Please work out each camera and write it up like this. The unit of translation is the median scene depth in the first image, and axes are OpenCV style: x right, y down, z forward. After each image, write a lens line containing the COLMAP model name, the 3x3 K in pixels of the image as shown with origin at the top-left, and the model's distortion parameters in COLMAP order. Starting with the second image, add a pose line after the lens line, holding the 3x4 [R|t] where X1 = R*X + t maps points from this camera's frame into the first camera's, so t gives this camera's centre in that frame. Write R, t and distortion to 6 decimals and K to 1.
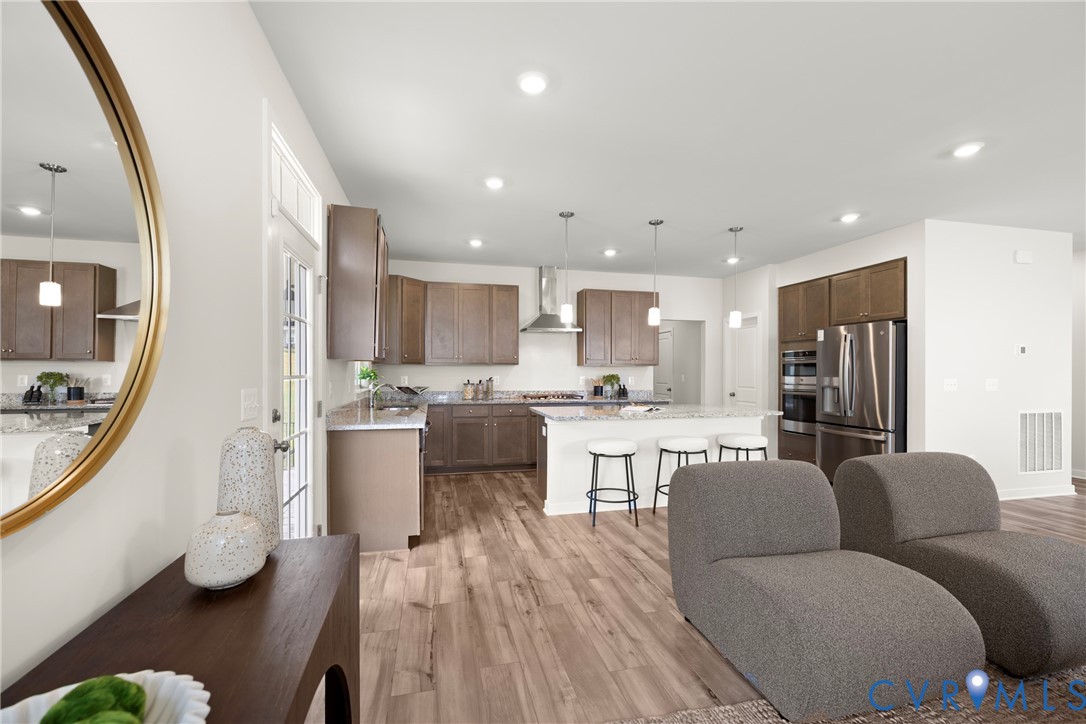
lens RADIAL K [[463.3, 0, 542.9], [0, 463.3, 368.0], [0, 0, 1]] dist [0.000156, 0.000011]
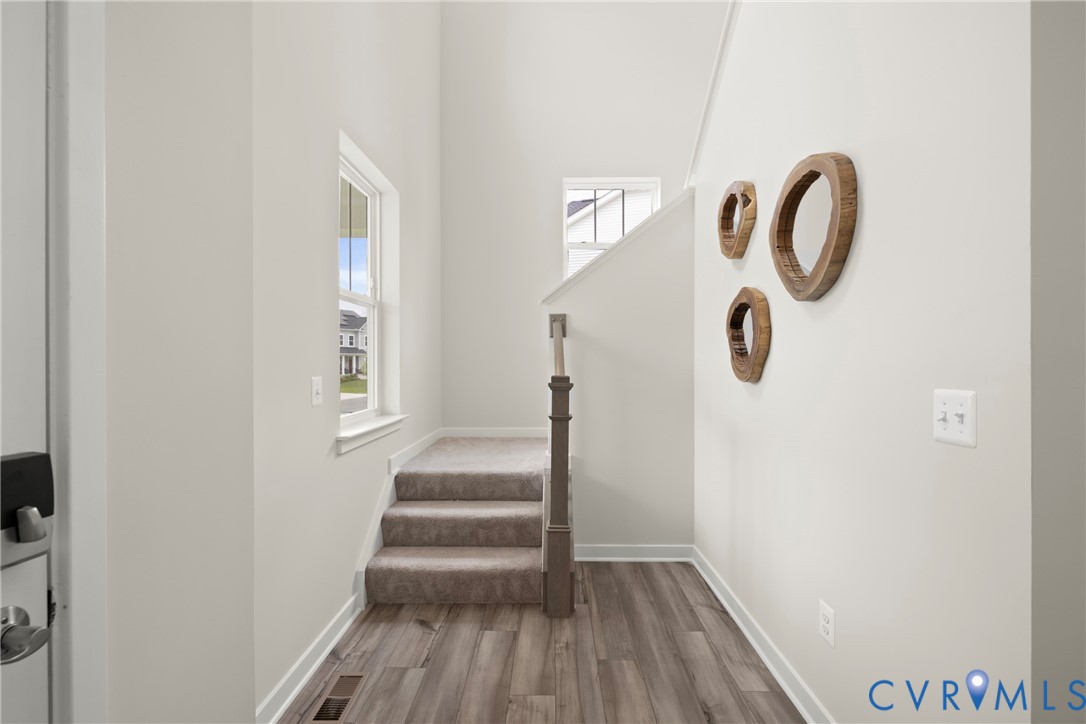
lens RADIAL K [[463.3, 0, 543.6], [0, 463.3, 357.0], [0, 0, 1]] dist [0.000156, 0.000011]
pose [[-0.965328, -0.003346, 0.261017, -0.171953], [-0.003911, 0.999991, -0.001648, 0.050601], [-0.261009, -0.002612, -0.965333, 1.936237]]
